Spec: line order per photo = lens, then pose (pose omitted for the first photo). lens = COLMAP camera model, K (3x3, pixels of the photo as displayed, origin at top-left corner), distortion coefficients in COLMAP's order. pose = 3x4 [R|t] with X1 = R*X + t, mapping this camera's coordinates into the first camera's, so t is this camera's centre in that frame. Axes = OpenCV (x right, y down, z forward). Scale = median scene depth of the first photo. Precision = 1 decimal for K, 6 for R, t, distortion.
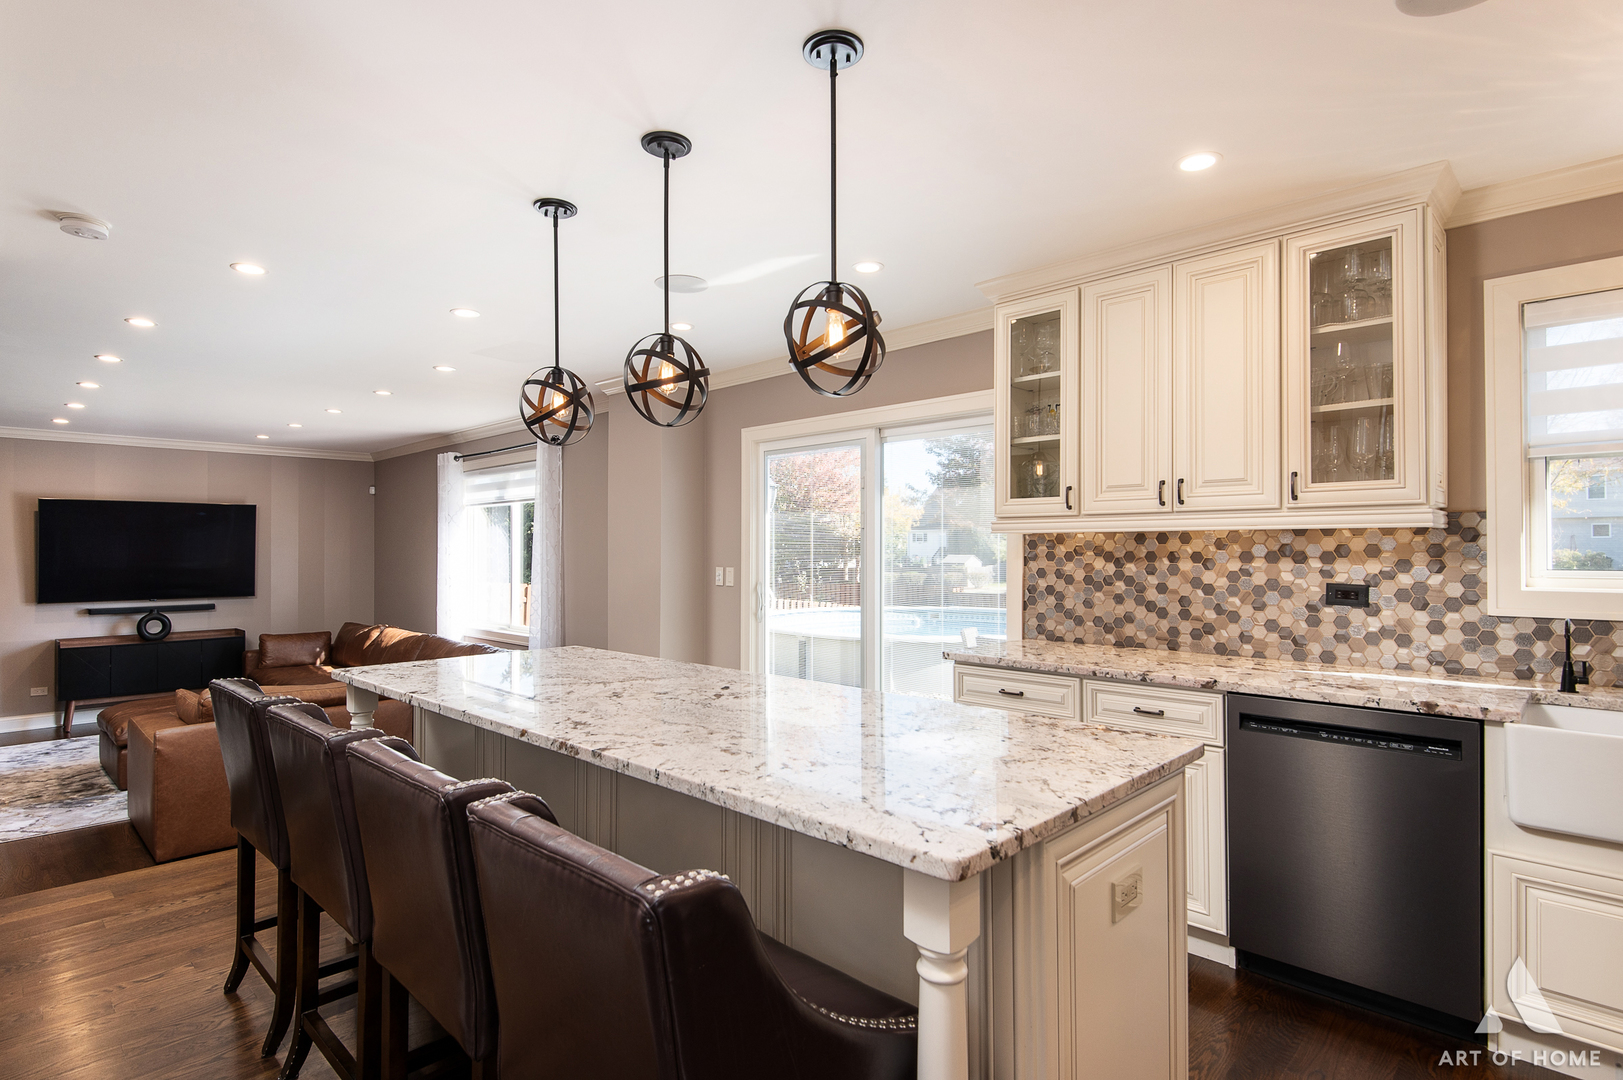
lens RADIAL K [[813.8, 0, 794.7], [0, 813.8, 546.4], [0, 0, 1]] dist [0.015686, -0.010464]
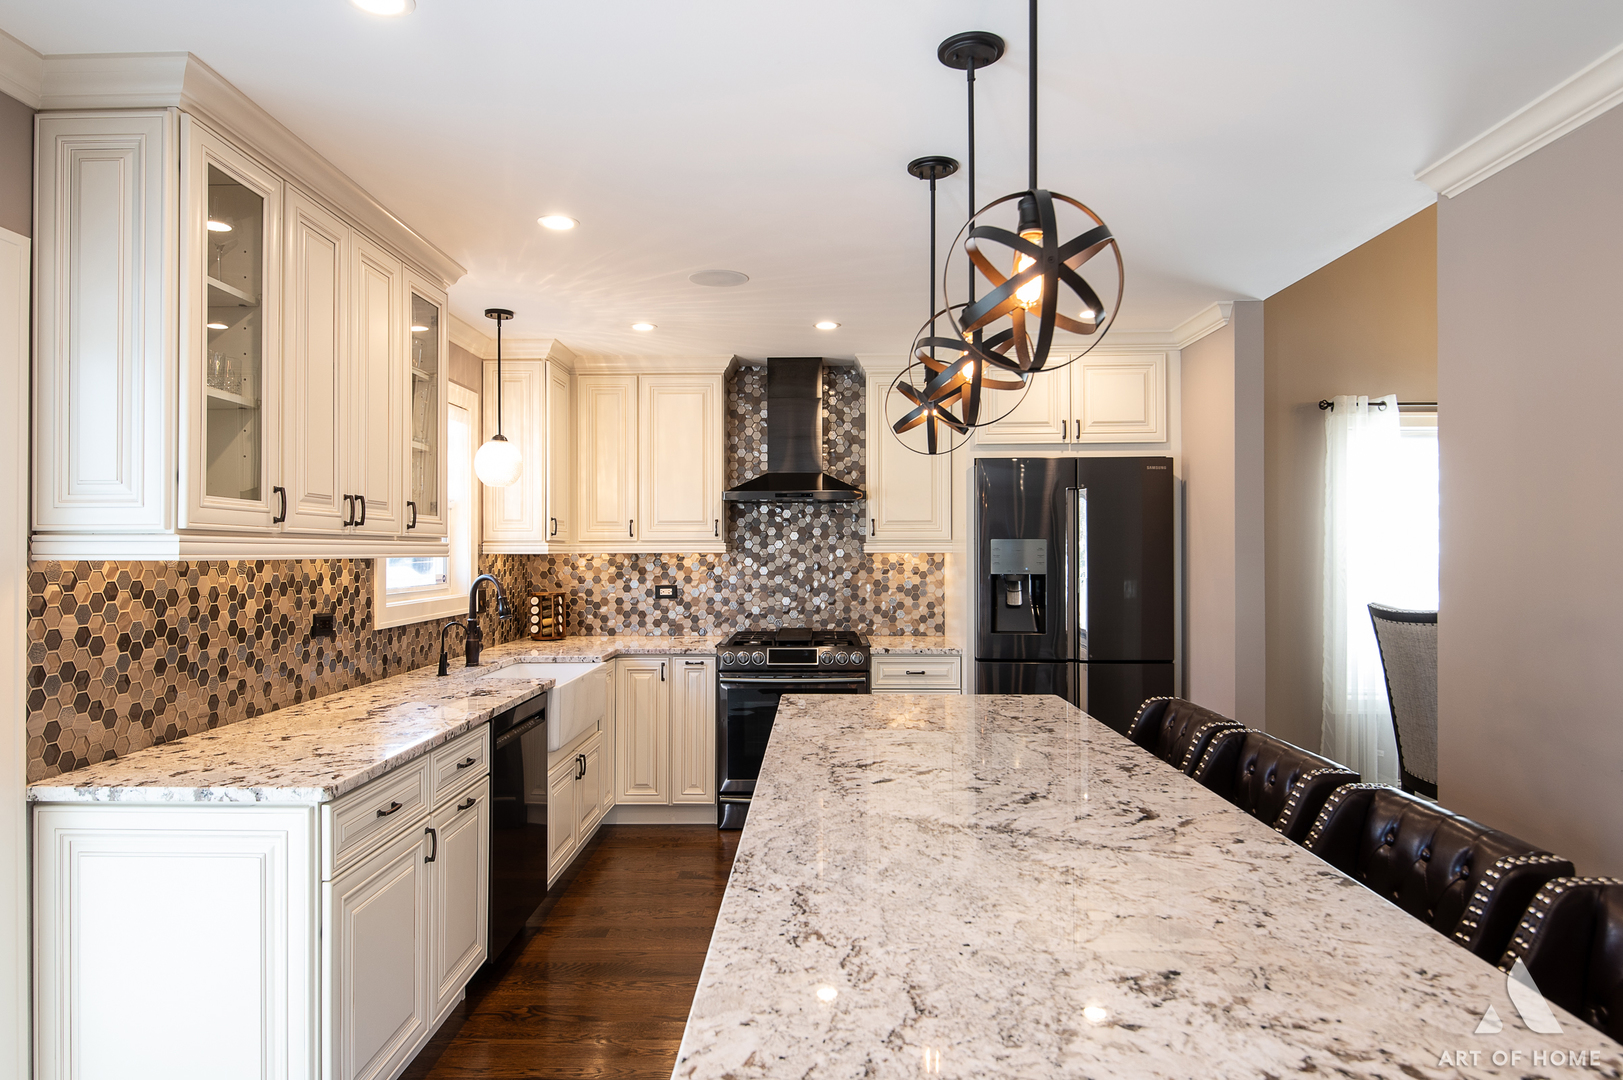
lens RADIAL K [[982.4, 0, 812.4], [0, 982.4, 547.0], [0, 0, 1]] dist [0.025722, -0.021369]
pose [[-0.697894, 0.004656, 0.716186, -0.545244], [0.000495, 0.999982, -0.006020, -0.024158], [-0.716201, -0.003847, -0.697883, 1.339792]]
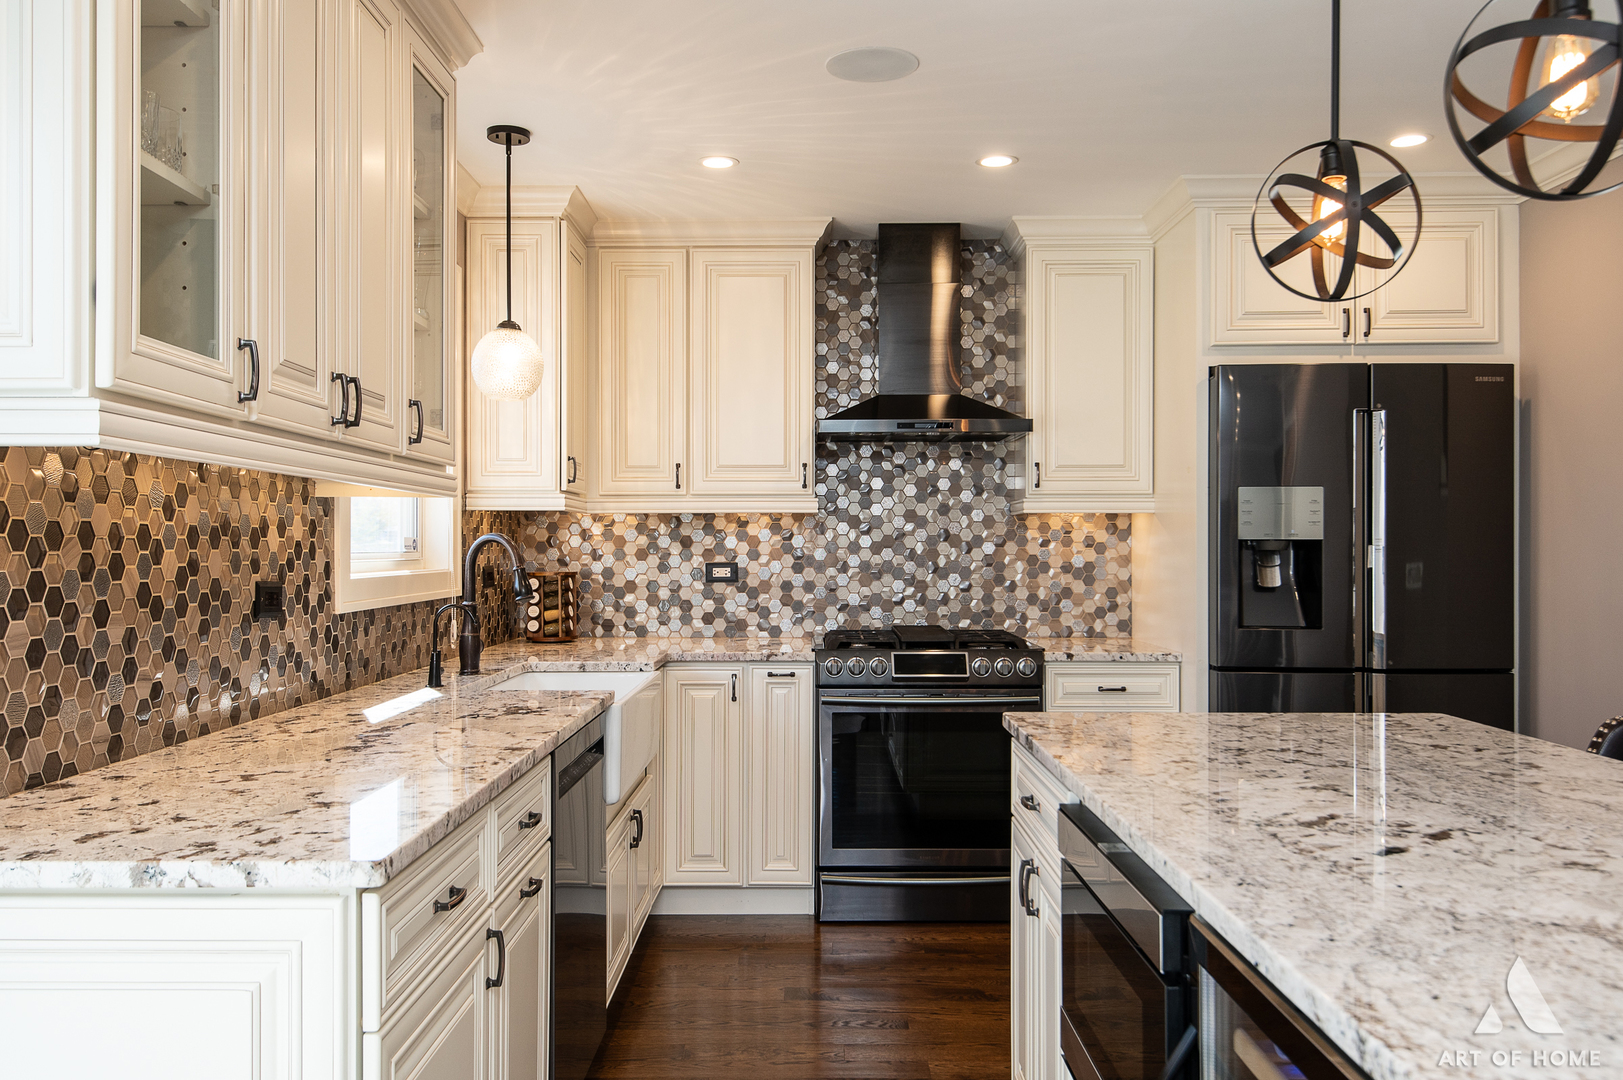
lens RADIAL K [[1293.6, 0, 807.2], [0, 1293.6, 549.2], [0, 0, 1]] dist [0.024656, 0.001188]
pose [[-0.704544, 0.000668, 0.709660, -0.274967], [-0.000743, 0.999998, -0.001679, 0.022447], [-0.709660, -0.001710, -0.704542, 1.332226]]
